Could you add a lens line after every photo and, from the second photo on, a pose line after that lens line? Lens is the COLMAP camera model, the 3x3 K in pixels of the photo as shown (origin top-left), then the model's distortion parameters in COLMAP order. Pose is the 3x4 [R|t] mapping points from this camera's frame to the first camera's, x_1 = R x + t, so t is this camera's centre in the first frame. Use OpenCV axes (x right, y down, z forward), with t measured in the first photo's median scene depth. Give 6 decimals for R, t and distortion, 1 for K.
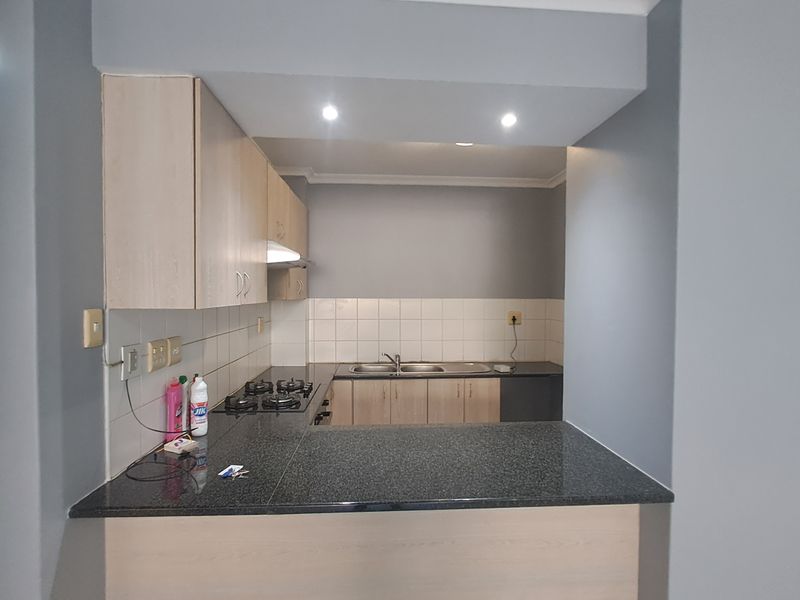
lens RADIAL K [[417.3, 0, 401.2], [0, 417.3, 304.6], [0, 0, 1]] dist [0.001595, -0.002369]
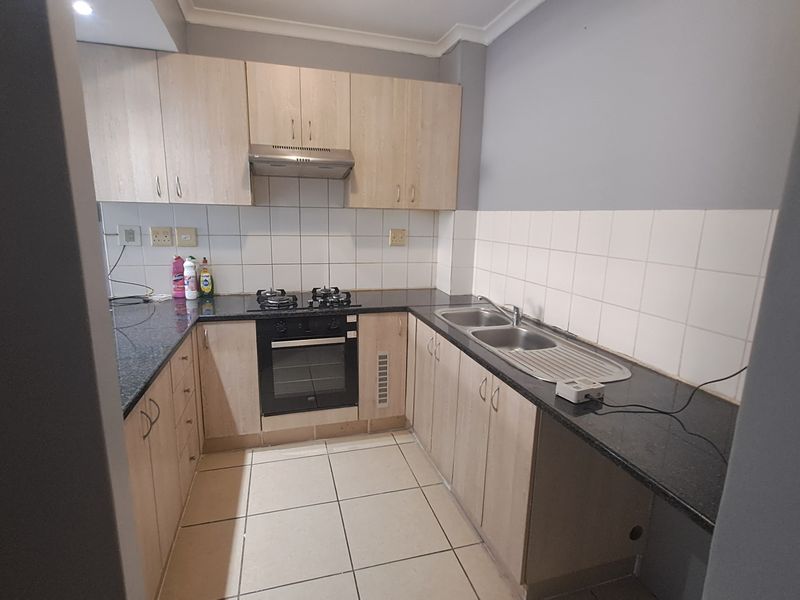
lens RADIAL K [[417.3, 0, 401.6], [0, 417.3, 303.3], [0, 0, 1]] dist [0.001595, -0.002369]
pose [[0.206126, 0.204354, -0.956949, 1.025668], [-0.049422, 0.978876, 0.198391, 0.011866], [0.977277, 0.006400, 0.211871, 1.409360]]
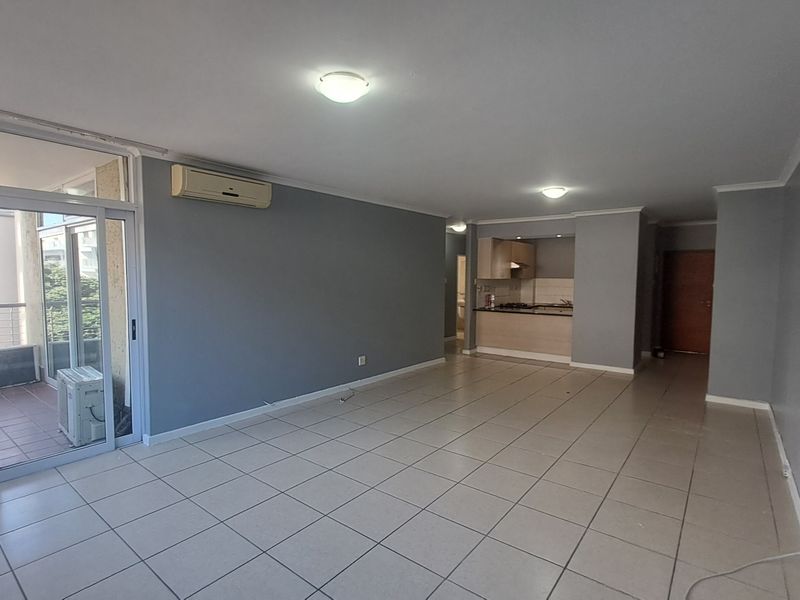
lens RADIAL K [[417.3, 0, 399.3], [0, 417.3, 302.5], [0, 0, 1]] dist [0.001595, -0.002369]
pose [[0.743876, 0.040763, -0.667074, 1.833980], [-0.021840, 0.999088, 0.036697, 0.115896], [0.667961, -0.012729, 0.744087, -3.130568]]
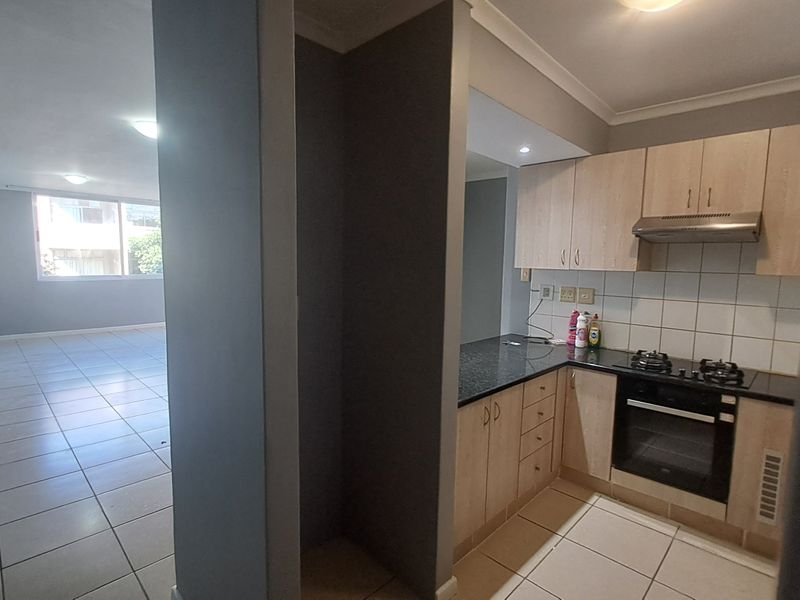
lens RADIAL K [[417.3, 0, 398.2], [0, 417.3, 302.1], [0, 0, 1]] dist [0.001595, -0.002369]
pose [[-0.746473, 0.050635, -0.663486, 1.182202], [-0.041382, 0.991638, 0.122236, -0.043846], [0.664127, 0.118703, -0.738136, 1.751691]]
